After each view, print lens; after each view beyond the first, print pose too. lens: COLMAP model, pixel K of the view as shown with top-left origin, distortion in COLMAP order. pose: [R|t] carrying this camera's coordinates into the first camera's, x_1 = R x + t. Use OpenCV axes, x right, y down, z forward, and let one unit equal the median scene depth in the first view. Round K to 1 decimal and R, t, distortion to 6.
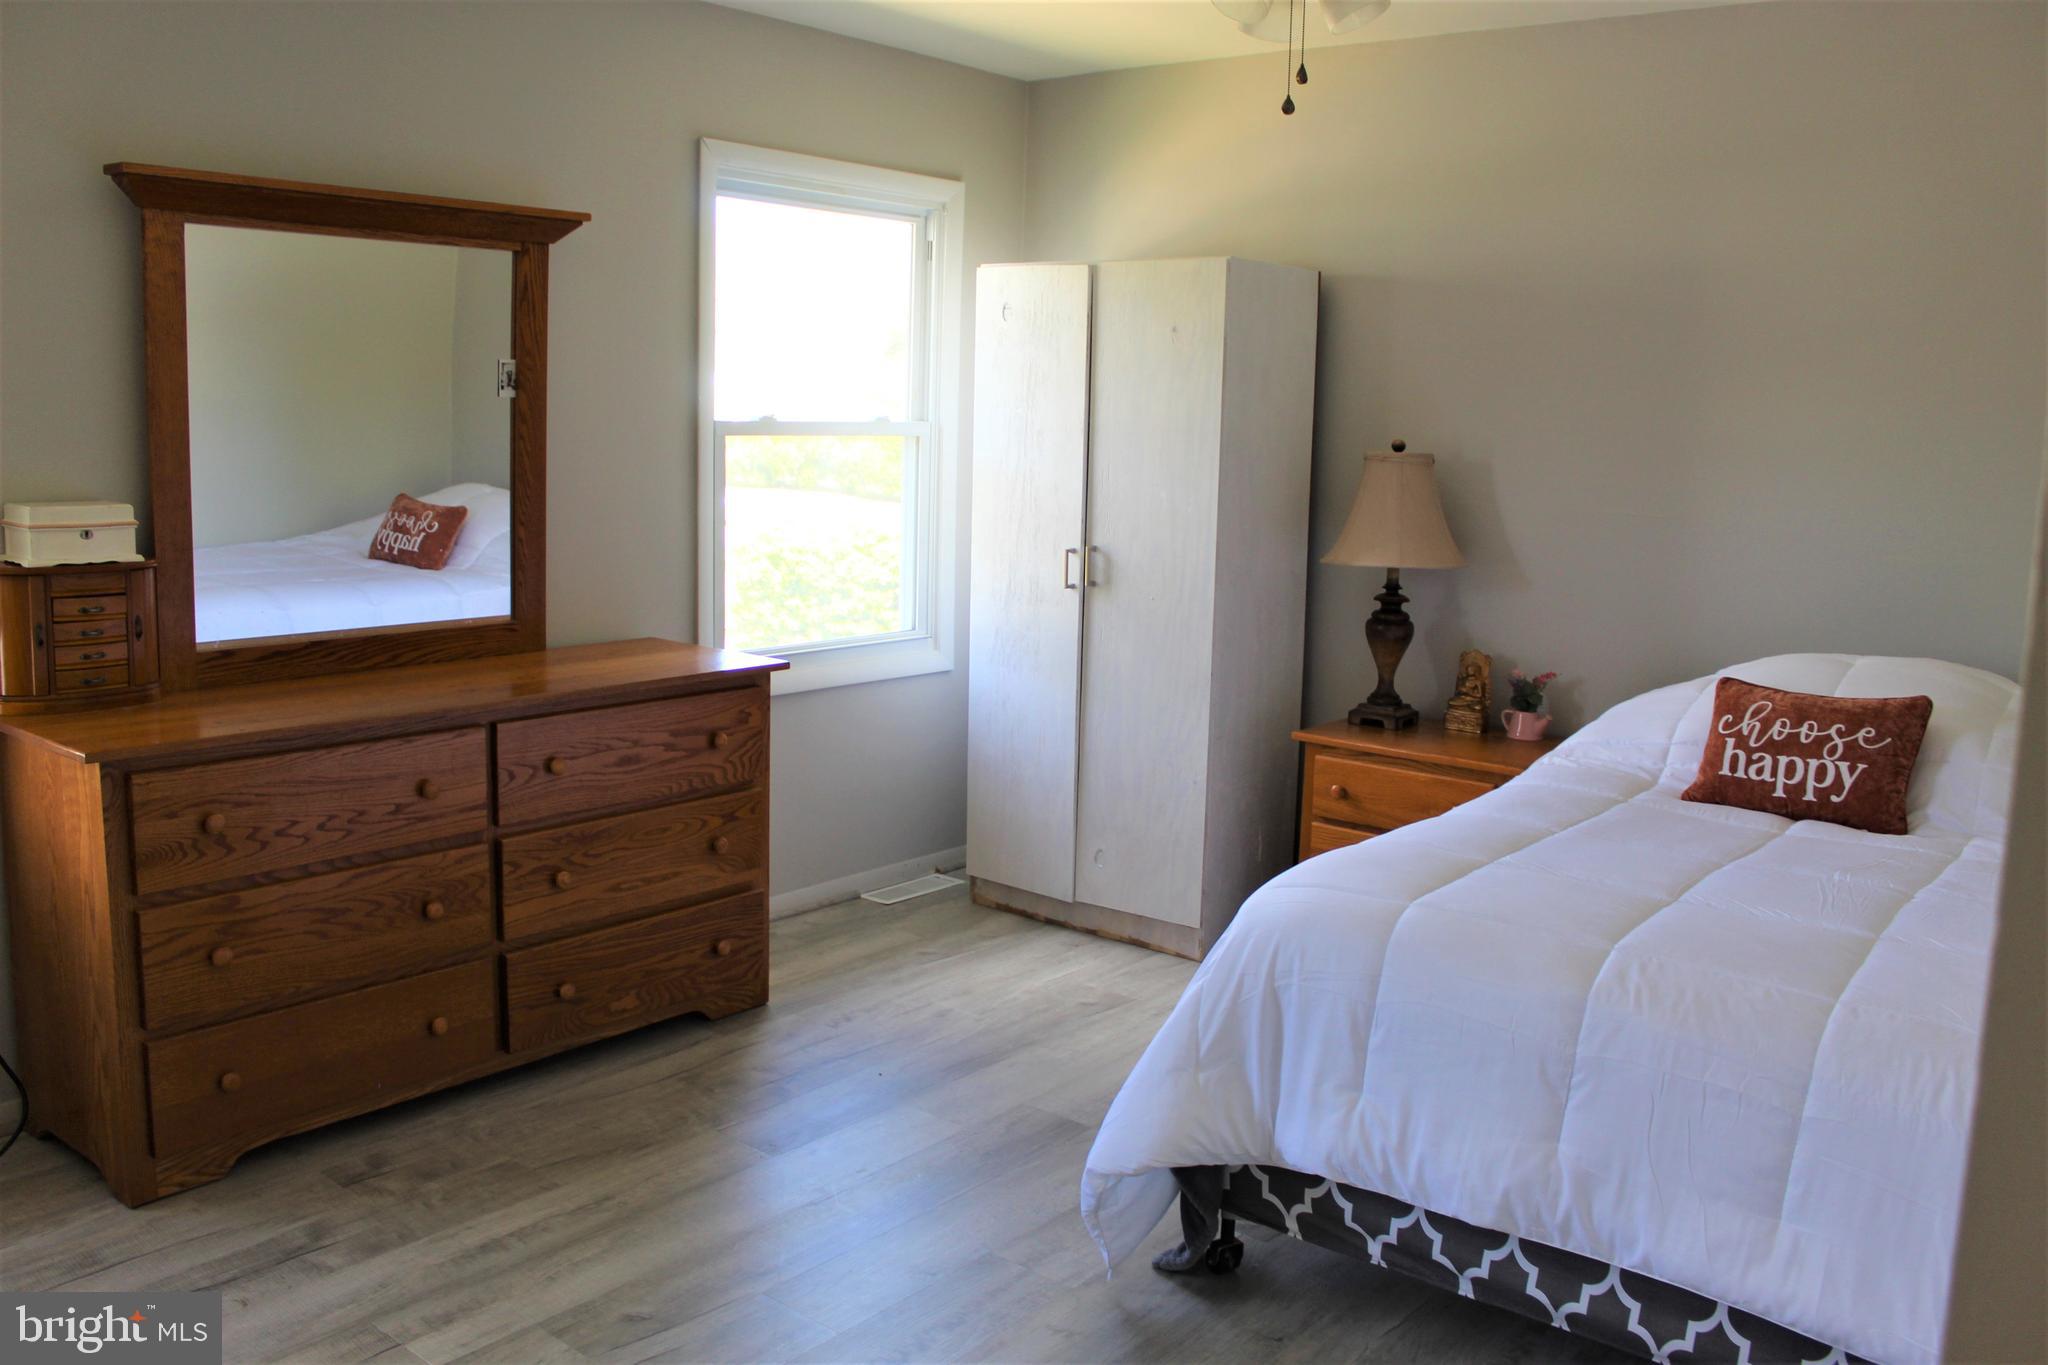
lens RADIAL K [[1728.6, 0, 1021.7], [0, 1728.6, 682.8], [0, 0, 1]] dist [-0.156086, 0.141780]
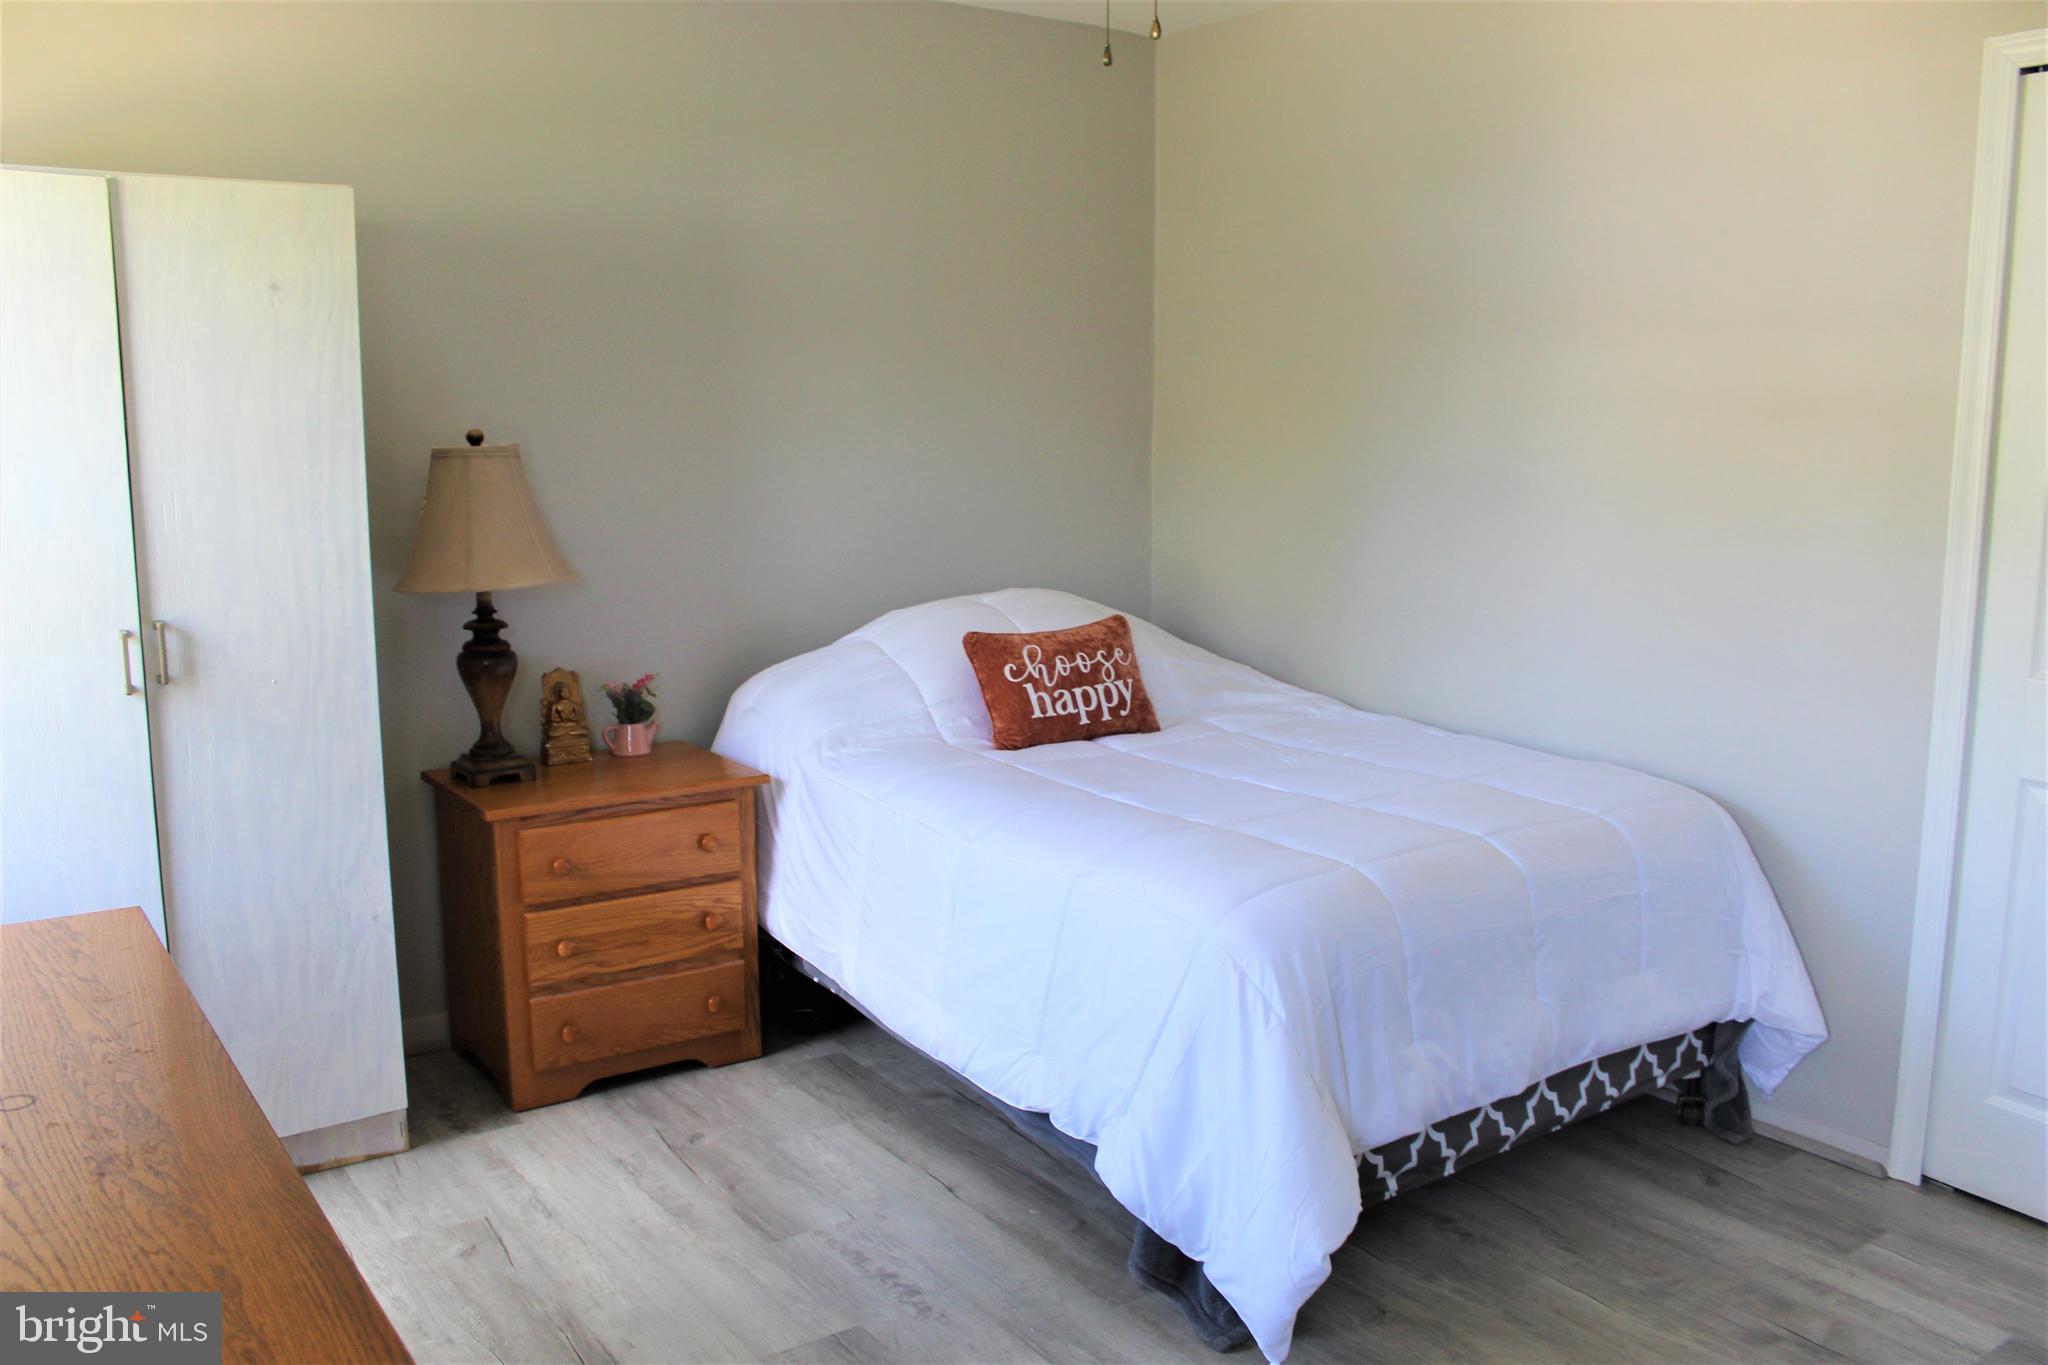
lens RADIAL K [[1728.6, 0, 1024.0], [0, 1728.6, 677.7], [0, 0, 1]] dist [-0.156086, 0.141780]
pose [[0.250378, -0.180088, 0.951251, -0.506393], [0.156127, 0.977198, 0.143906, -0.104554], [-0.955477, 0.112485, 0.272785, 0.556150]]
